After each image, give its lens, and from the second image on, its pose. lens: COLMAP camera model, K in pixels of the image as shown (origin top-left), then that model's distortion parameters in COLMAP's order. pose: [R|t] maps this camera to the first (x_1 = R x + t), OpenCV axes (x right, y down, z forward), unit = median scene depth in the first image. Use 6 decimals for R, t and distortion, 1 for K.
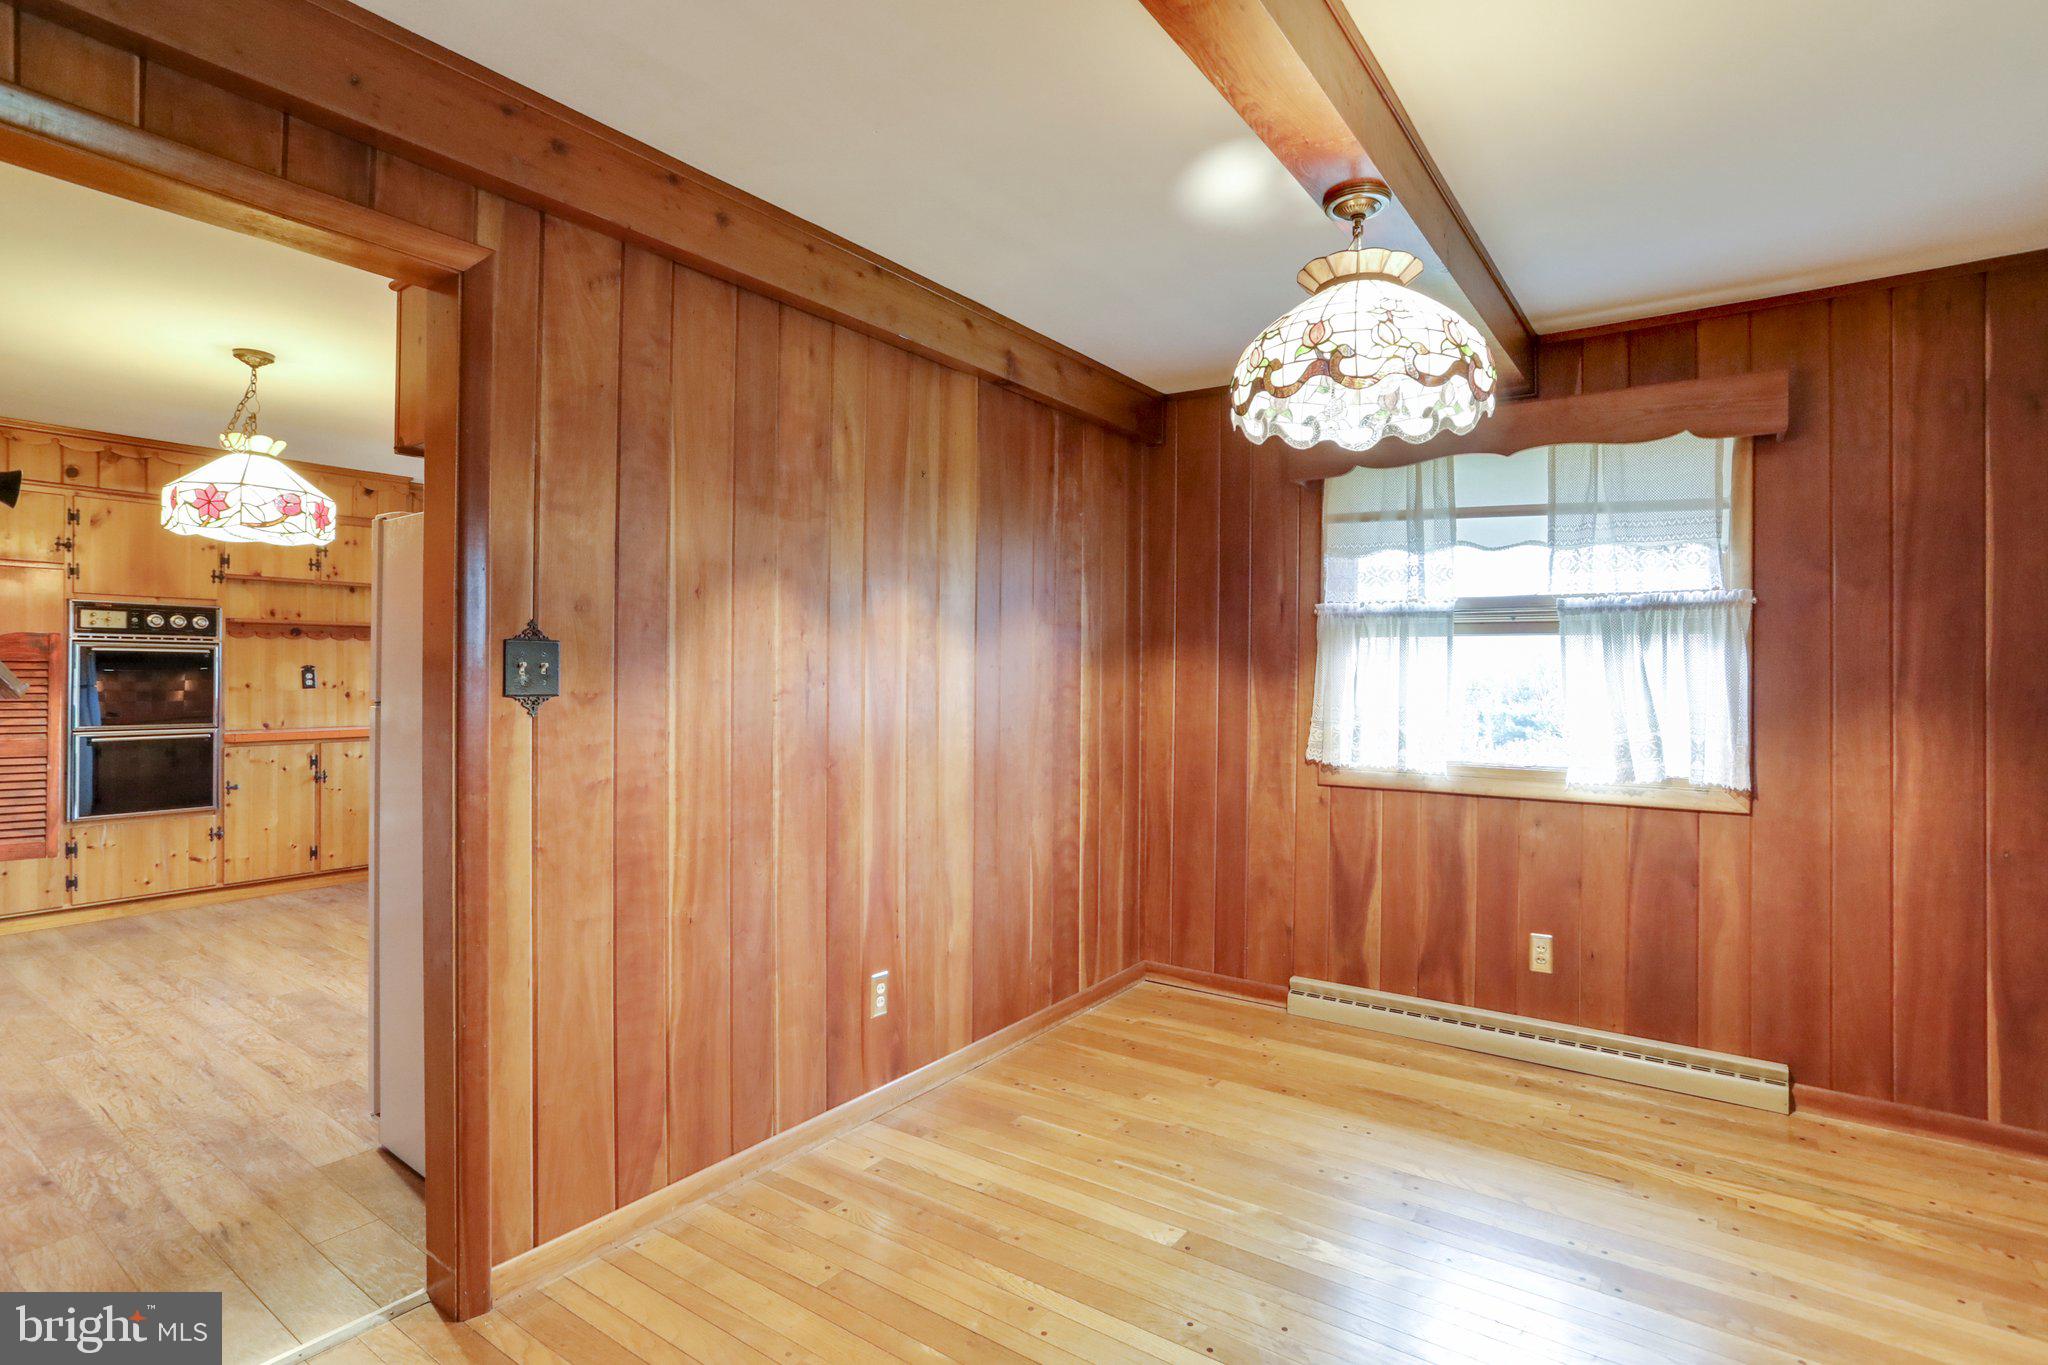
lens RADIAL K [[997.4, 0, 1043.9], [0, 997.4, 675.0], [0, 0, 1]] dist [-0.046248, 0.020899]
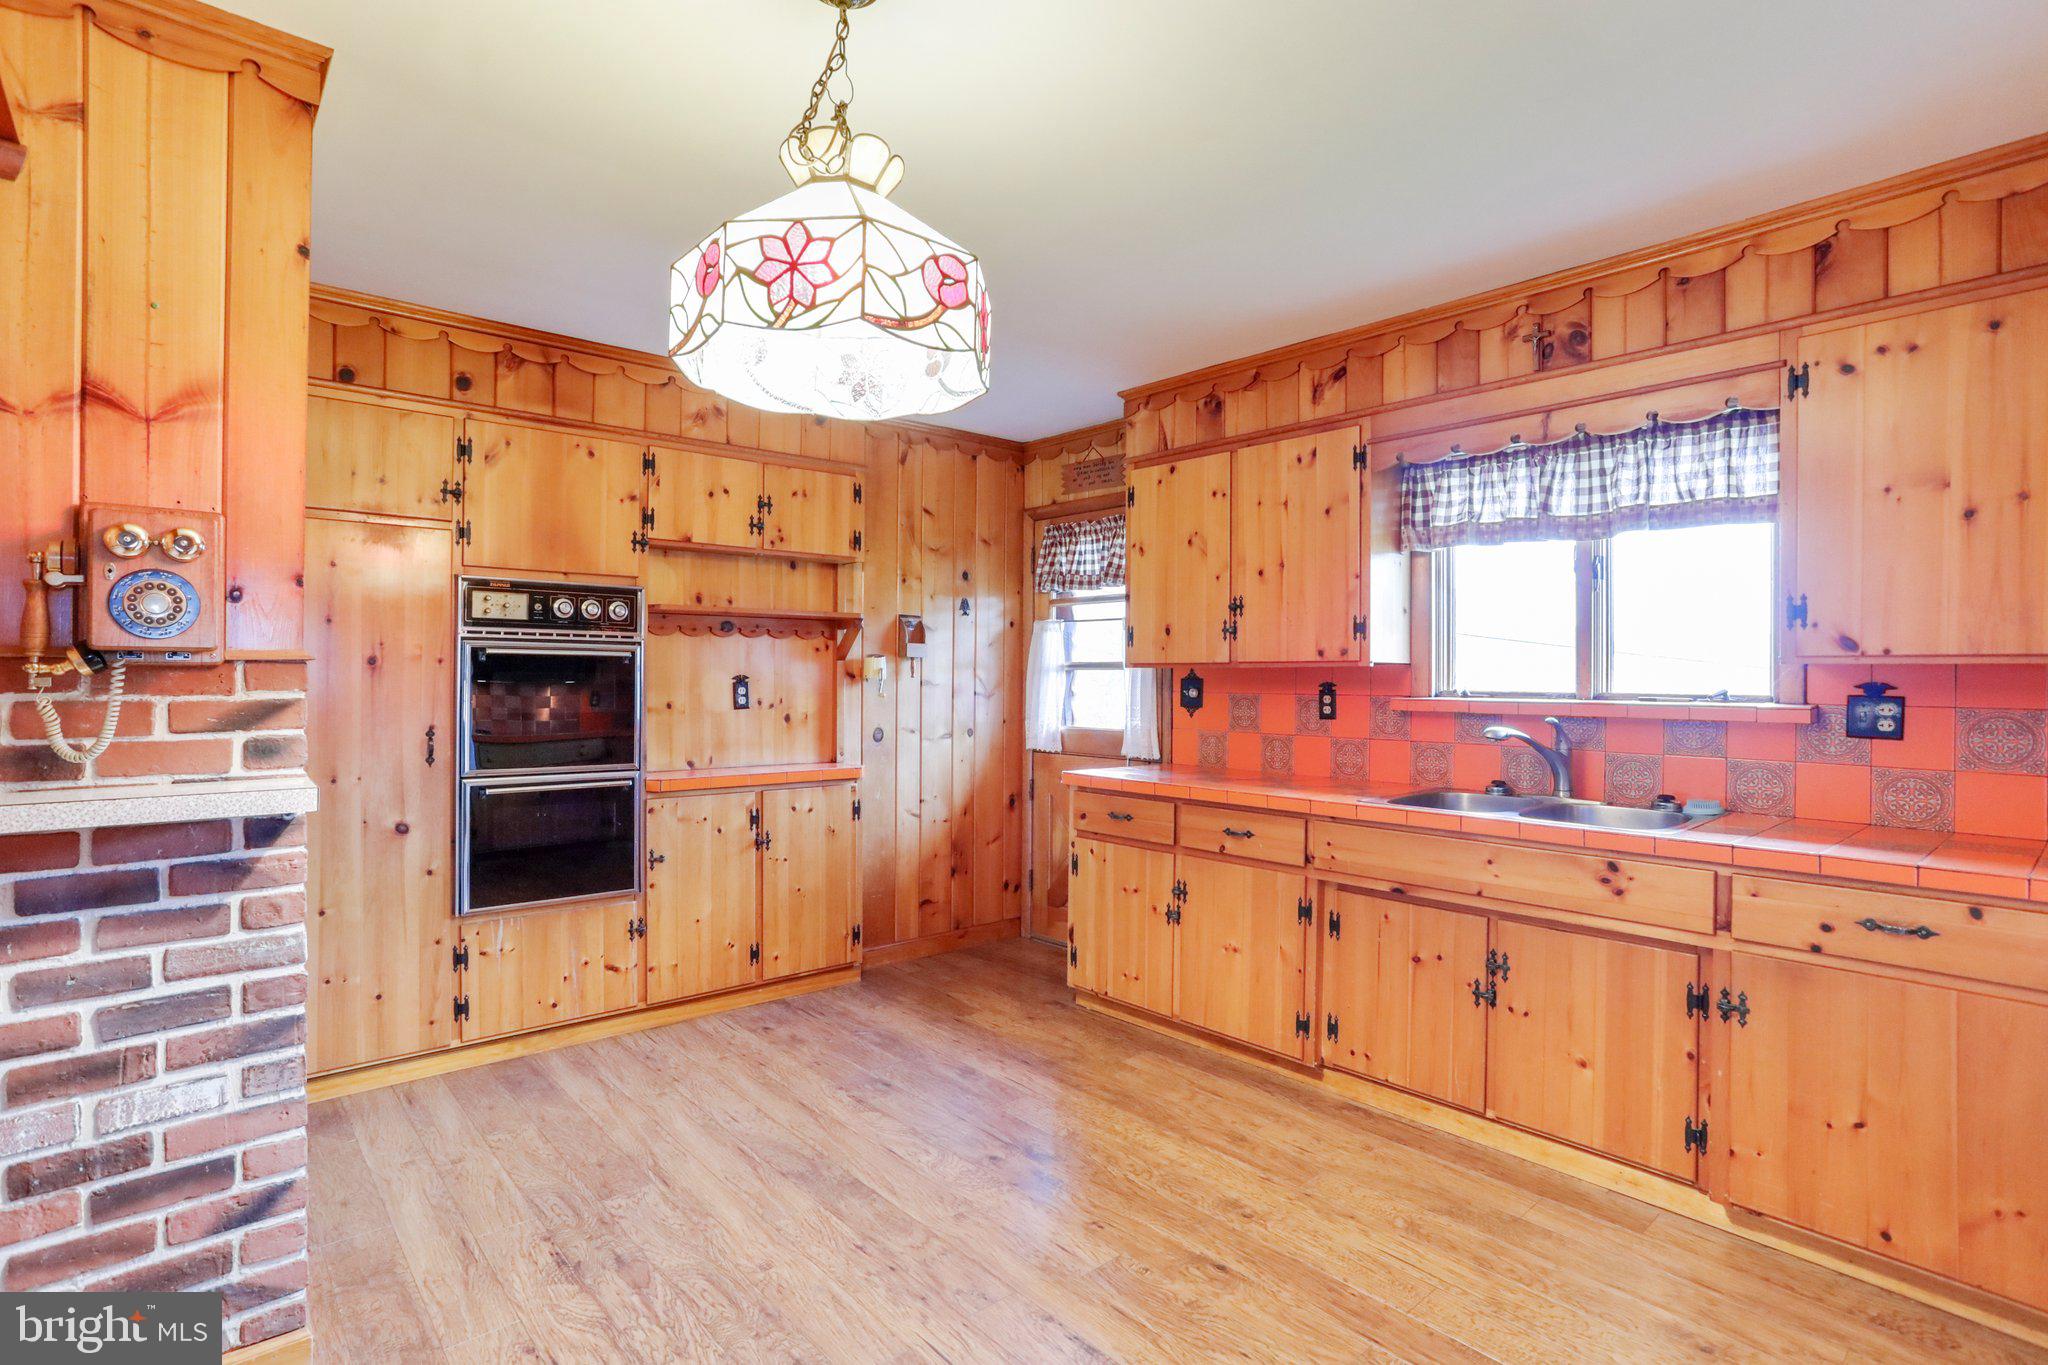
lens RADIAL K [[997.4, 0, 1024.9], [0, 997.4, 675.8], [0, 0, 1]] dist [-0.046248, 0.020899]
pose [[0.971365, -0.002775, -0.237574, -0.436984], [0.001017, 0.999971, -0.007521, -0.004382], [0.237588, 0.007064, 0.971340, 0.412000]]
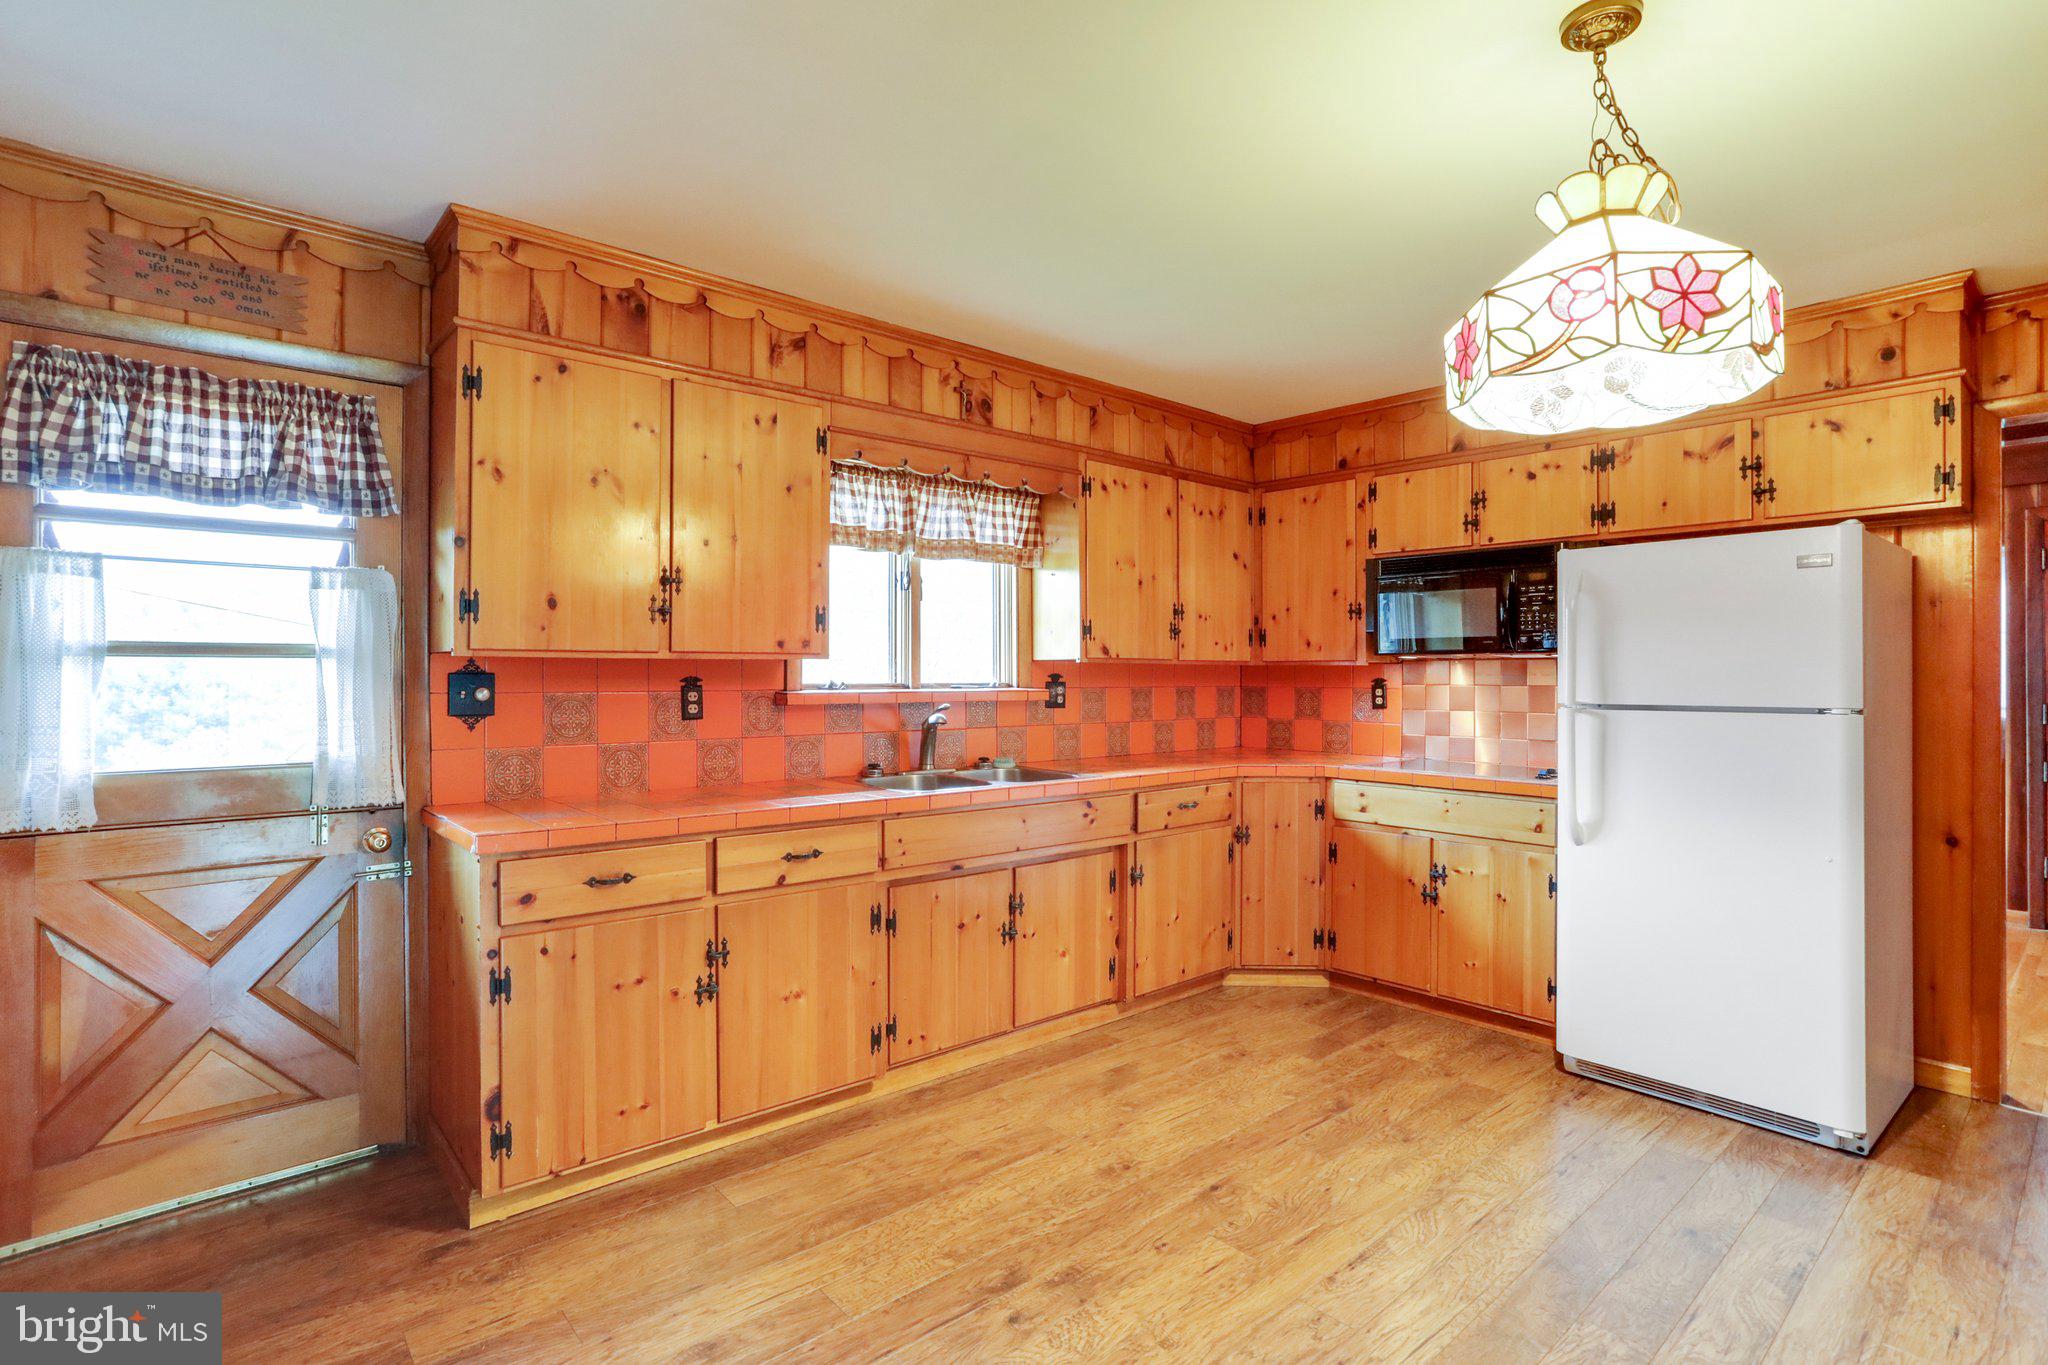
lens RADIAL K [[997.4, 0, 1023.2], [0, 997.4, 671.7], [0, 0, 1]] dist [-0.046248, 0.020899]
pose [[0.245206, -0.005736, 0.969454, -0.940803], [0.003936, 0.999980, 0.004921, -0.010110], [-0.969463, 0.002609, 0.245224, 0.809849]]
